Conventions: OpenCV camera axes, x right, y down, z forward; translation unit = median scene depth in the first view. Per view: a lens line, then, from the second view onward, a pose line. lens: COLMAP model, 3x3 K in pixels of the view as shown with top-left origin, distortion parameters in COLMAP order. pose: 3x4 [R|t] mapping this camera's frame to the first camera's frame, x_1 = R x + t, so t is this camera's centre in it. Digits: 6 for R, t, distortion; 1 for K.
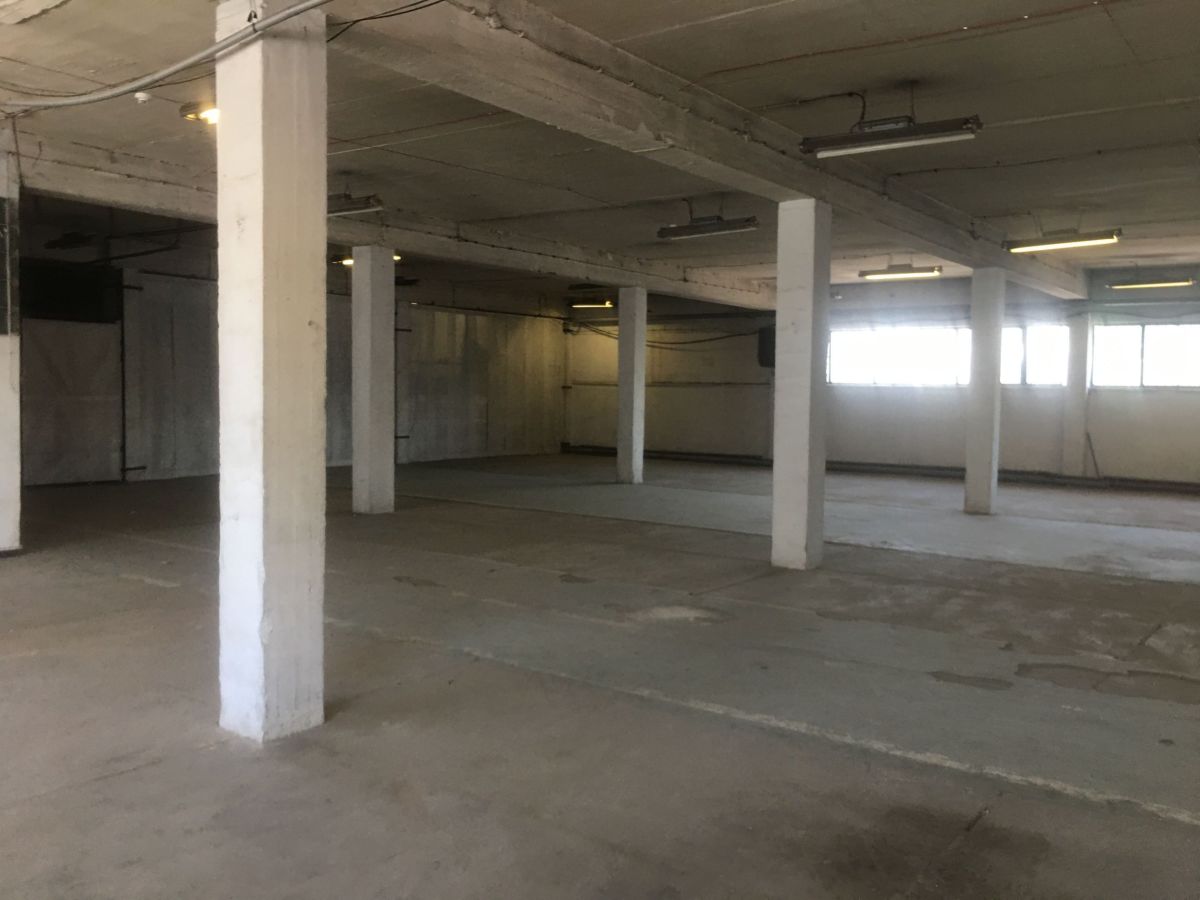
lens RADIAL K [[1037.8, 0, 600.0], [0, 1037.8, 450.0], [0, 0, 1]] dist [0.003248, -0.001548]
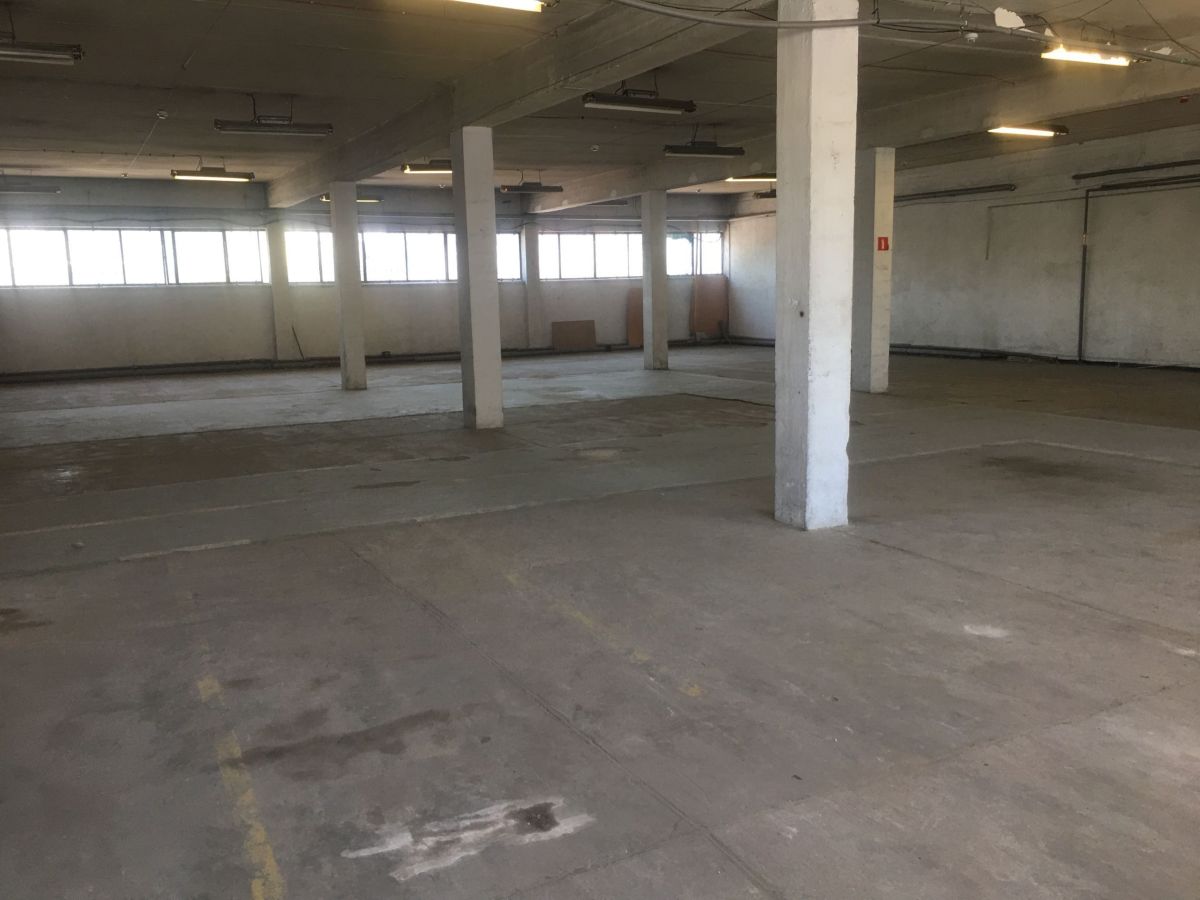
lens RADIAL K [[1016.0, 0, 600.0], [0, 1016.0, 450.0], [0, 0, 1]] dist [0.004933, -0.009888]
pose [[0.441725, -0.165288, 0.881793, -0.491780], [0.079044, 0.986230, 0.145268, -0.016195], [-0.893661, 0.005532, 0.448708, 0.193153]]
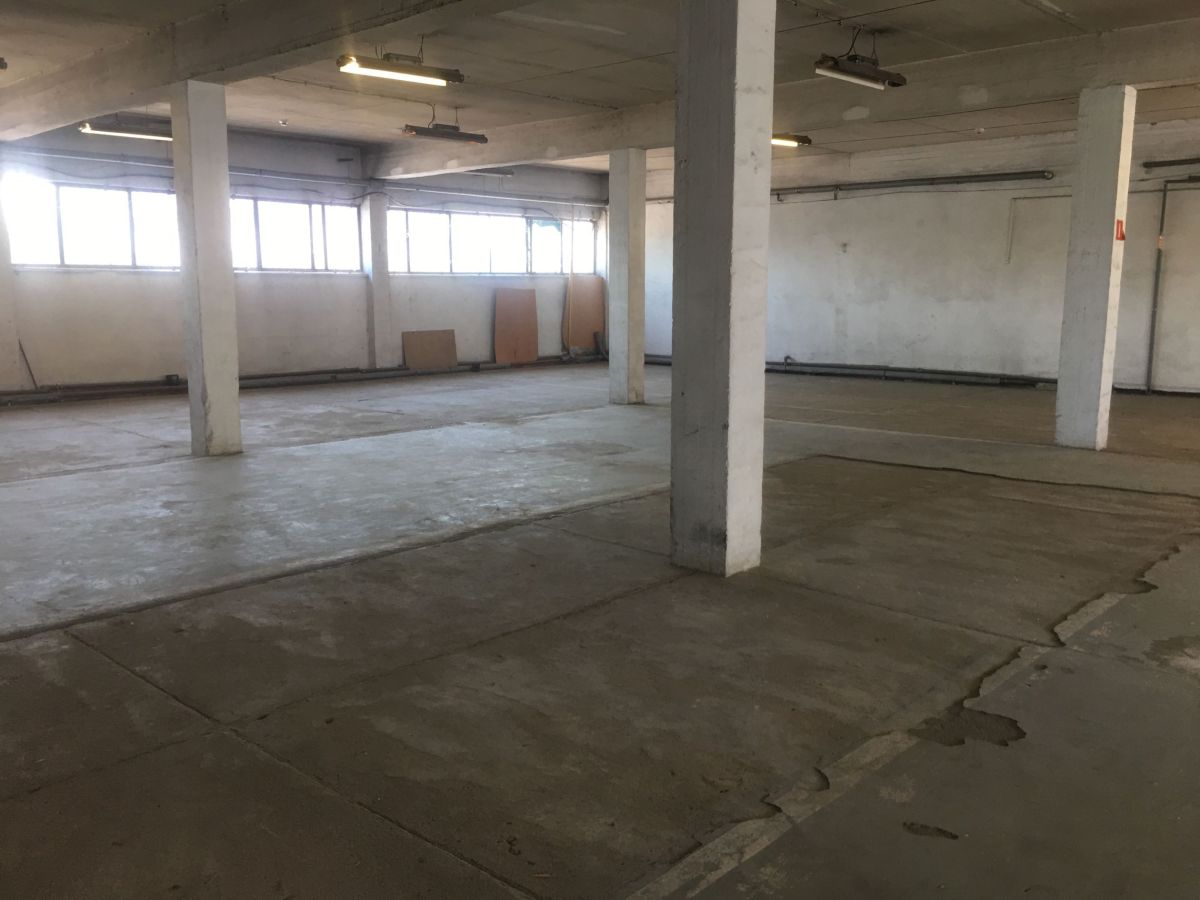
lens RADIAL K [[1016.0, 0, 600.0], [0, 1016.0, 450.0], [0, 0, 1]] dist [0.004933, -0.009888]
pose [[0.122232, -0.170174, 0.977804, -0.227822], [0.055075, 0.984836, 0.164513, -0.033047], [-0.990972, 0.033744, 0.129751, 0.584297]]
